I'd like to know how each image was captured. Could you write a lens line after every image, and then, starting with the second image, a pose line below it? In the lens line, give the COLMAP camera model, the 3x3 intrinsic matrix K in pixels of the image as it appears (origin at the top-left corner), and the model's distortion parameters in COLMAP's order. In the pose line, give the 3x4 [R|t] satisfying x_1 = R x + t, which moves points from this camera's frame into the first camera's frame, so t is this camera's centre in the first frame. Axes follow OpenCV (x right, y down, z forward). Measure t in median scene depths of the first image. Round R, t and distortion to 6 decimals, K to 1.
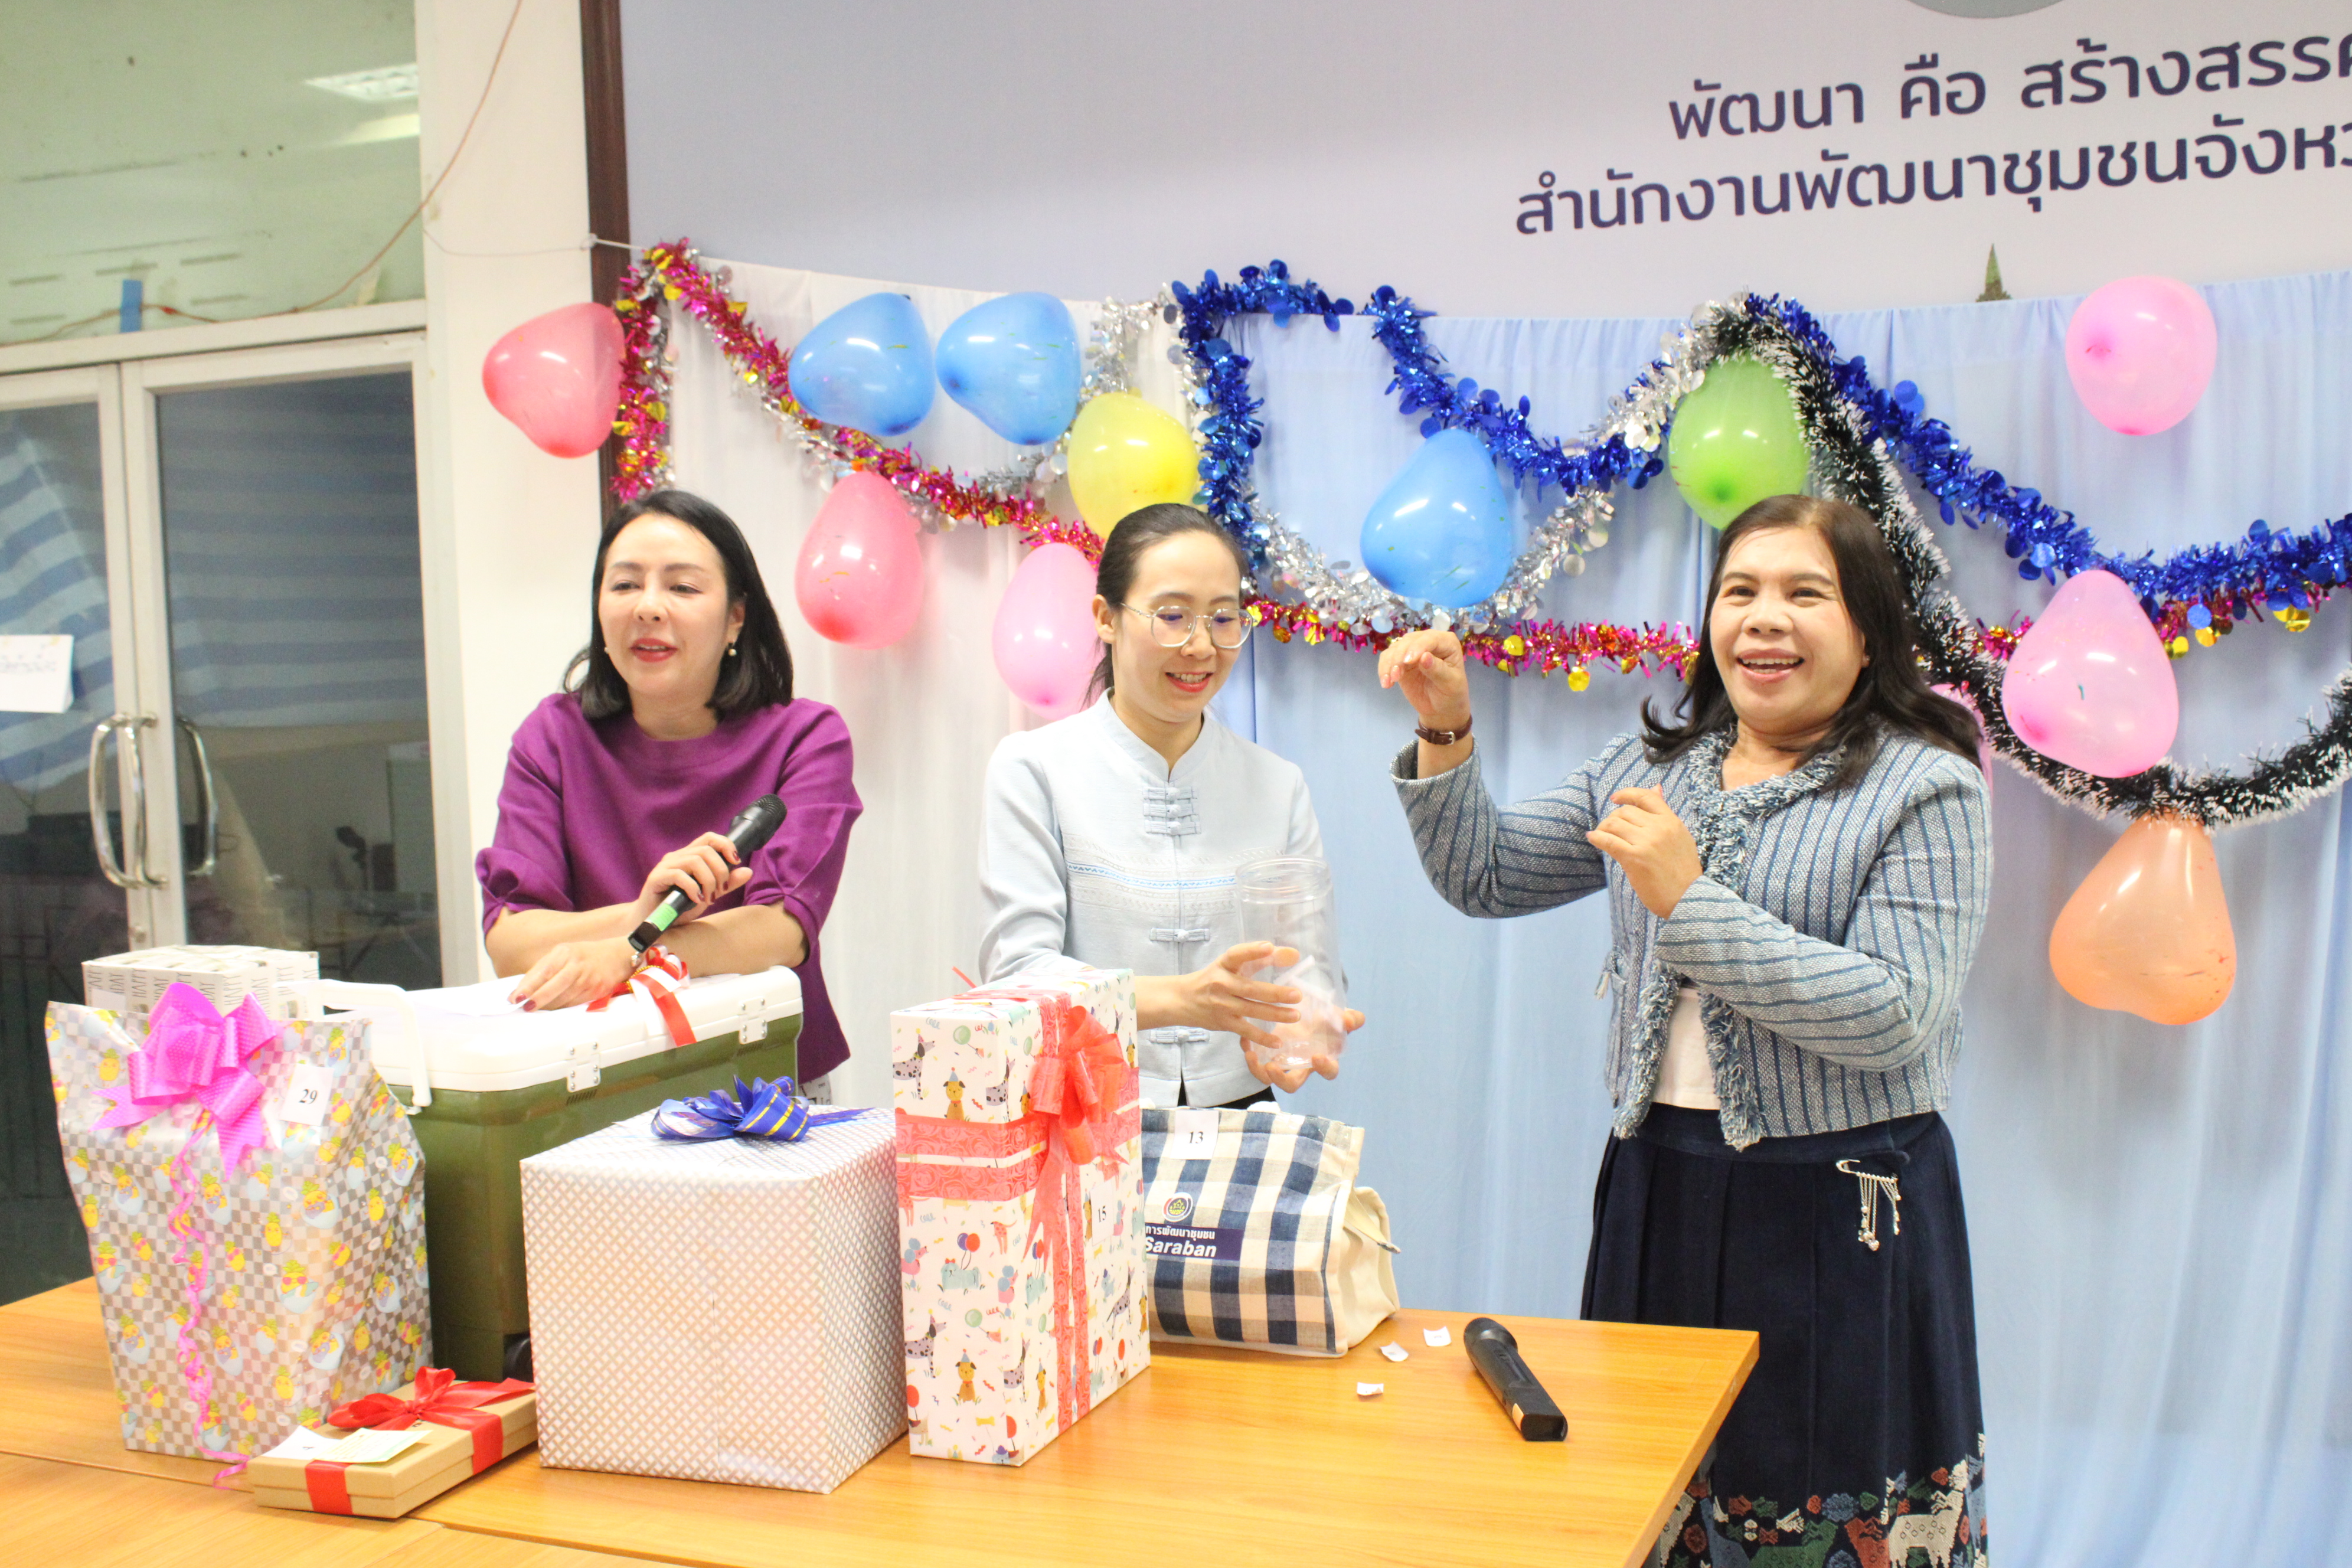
lens RADIAL K [[2418.9, 0, 1181.3], [0, 2418.9, 796.2], [0, 0, 1]] dist [-0.119006, 0.127572]
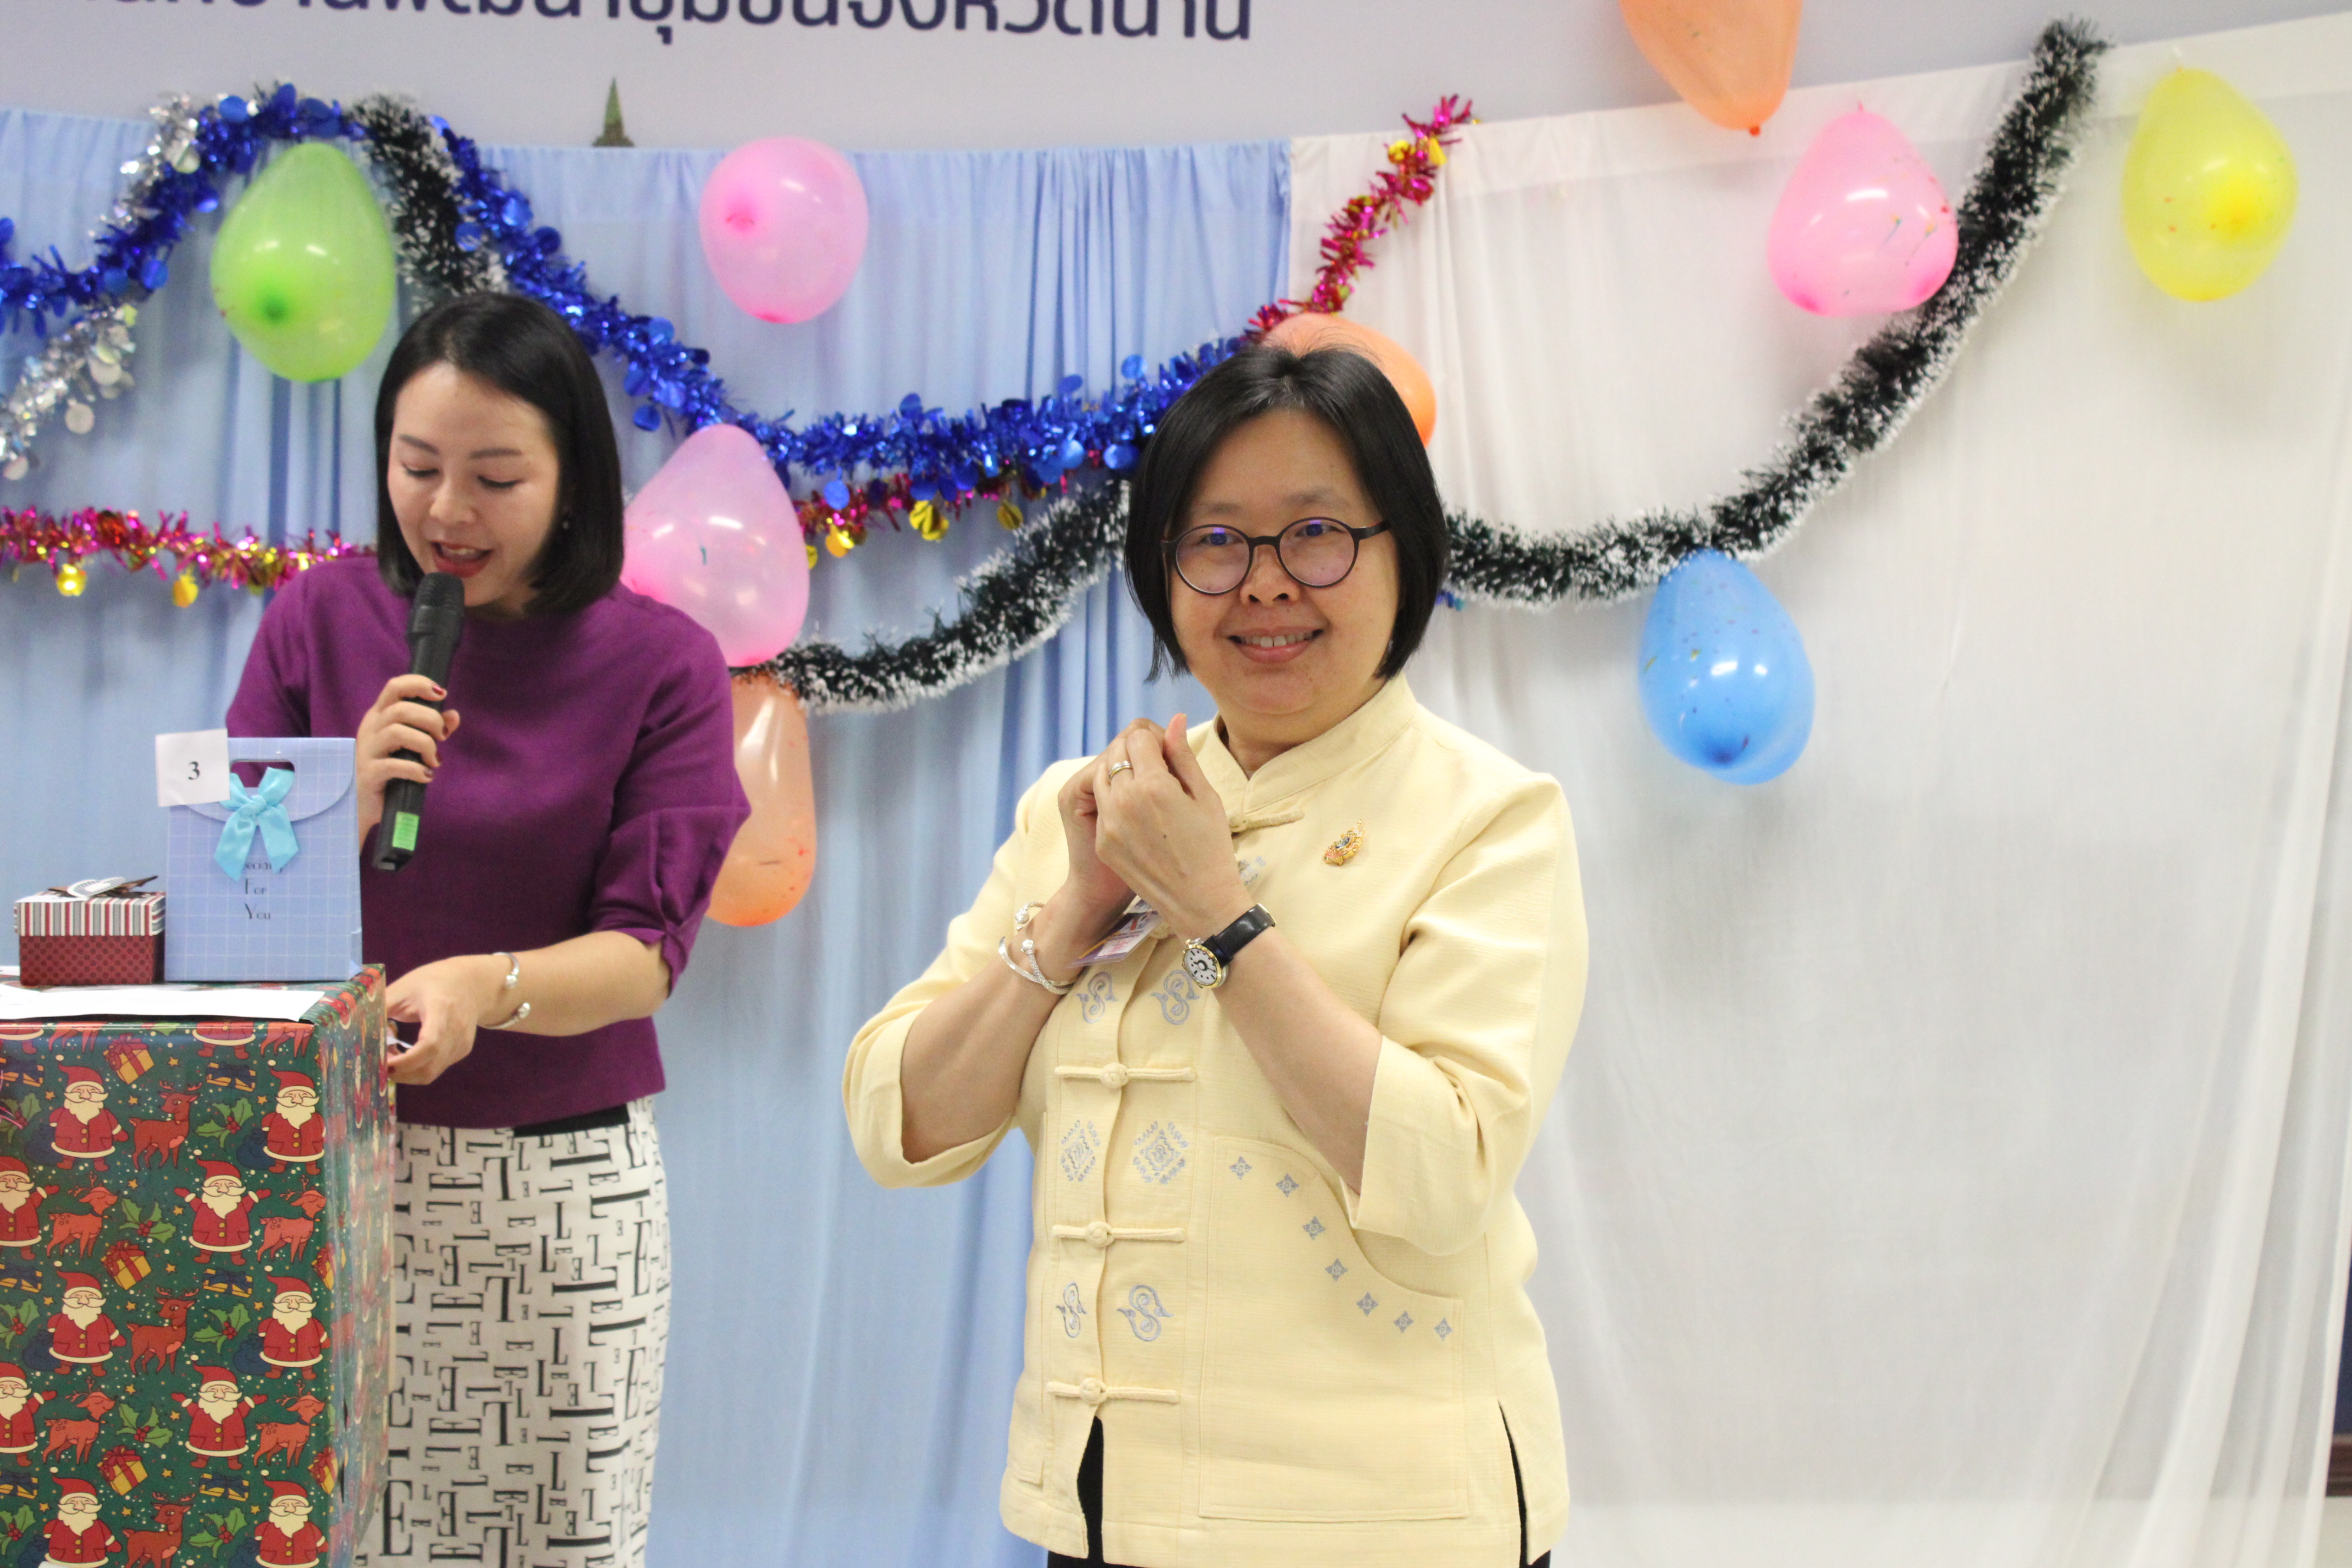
lens RADIAL K [[3913.2, 0, 1186.2], [0, 3913.2, 787.6], [0, 0, 1]] dist [0.001607, 0.031853]
pose [[0.874098, 0.016298, 0.485476, -0.132529], [-0.013883, 0.999867, -0.008571, 0.022089], [-0.485551, 0.000752, 0.874208, -0.267394]]
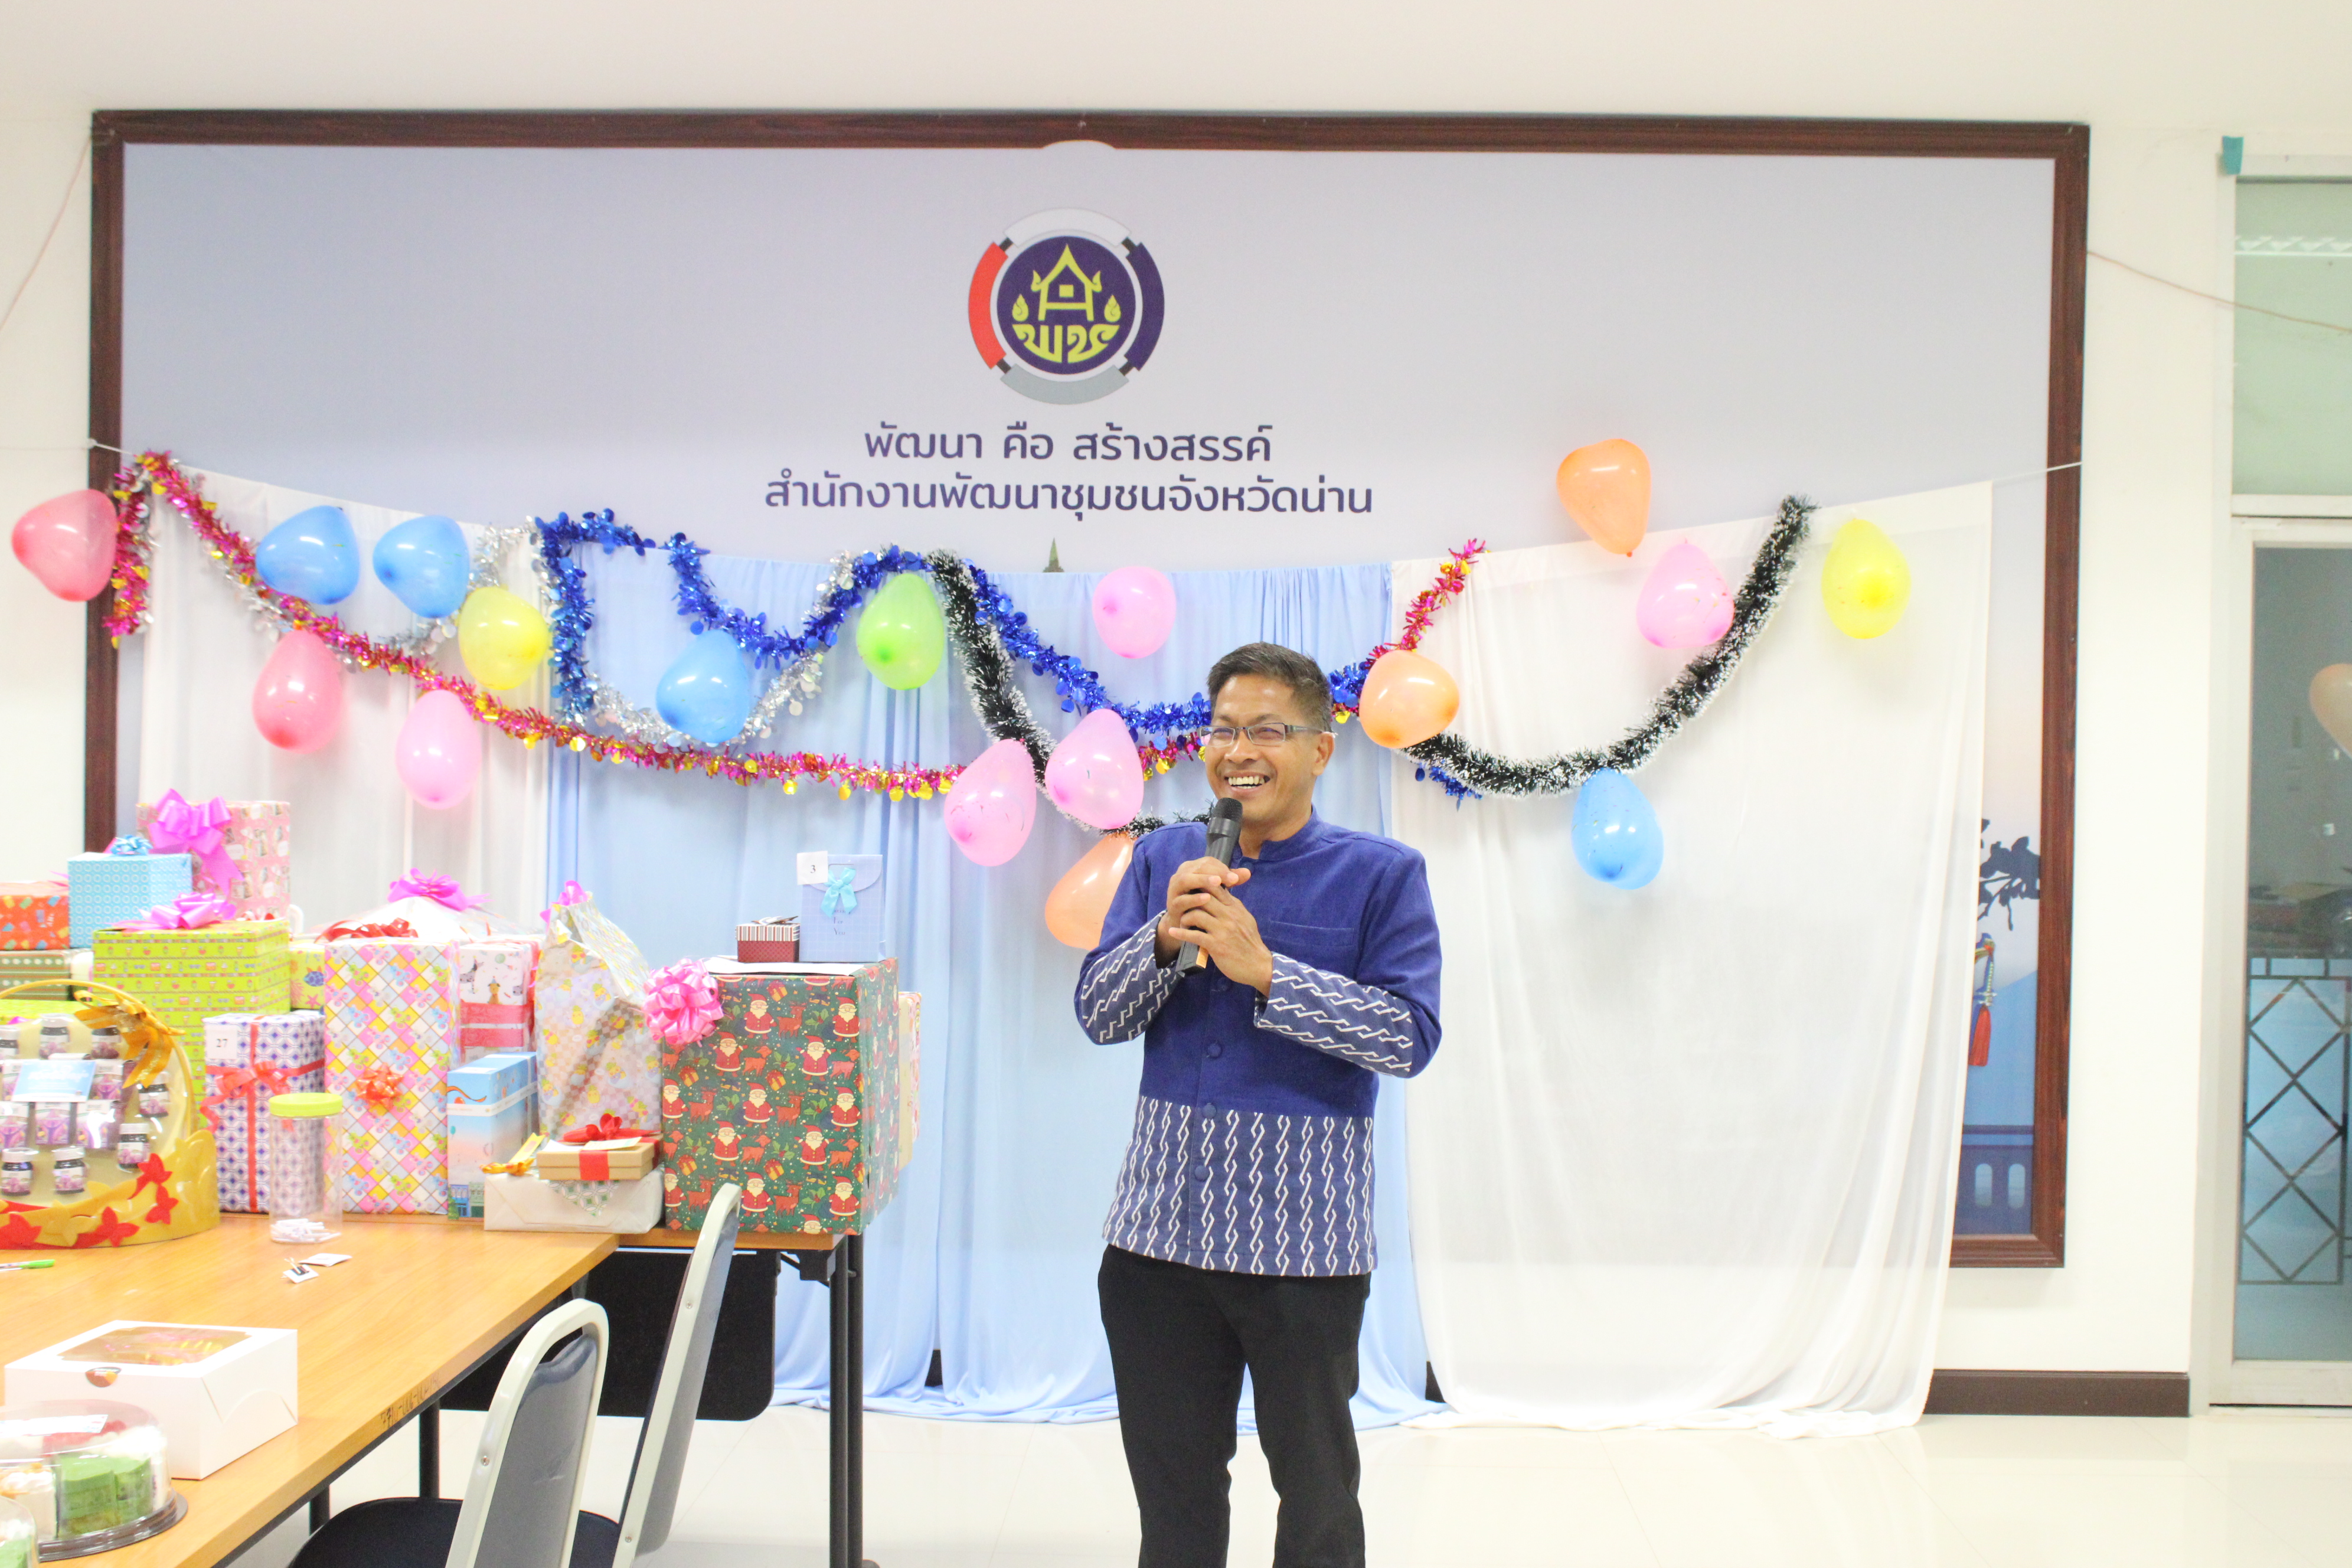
lens RADIAL K [[2418.9, 0, 1181.3], [0, 2418.9, 796.2], [0, 0, 1]] dist [-0.119006, 0.127572]
pose [[0.934779, 0.037840, 0.353209, -0.157331], [-0.019212, 0.998240, -0.056098, 0.039957], [-0.354710, 0.045653, 0.933861, -0.569620]]
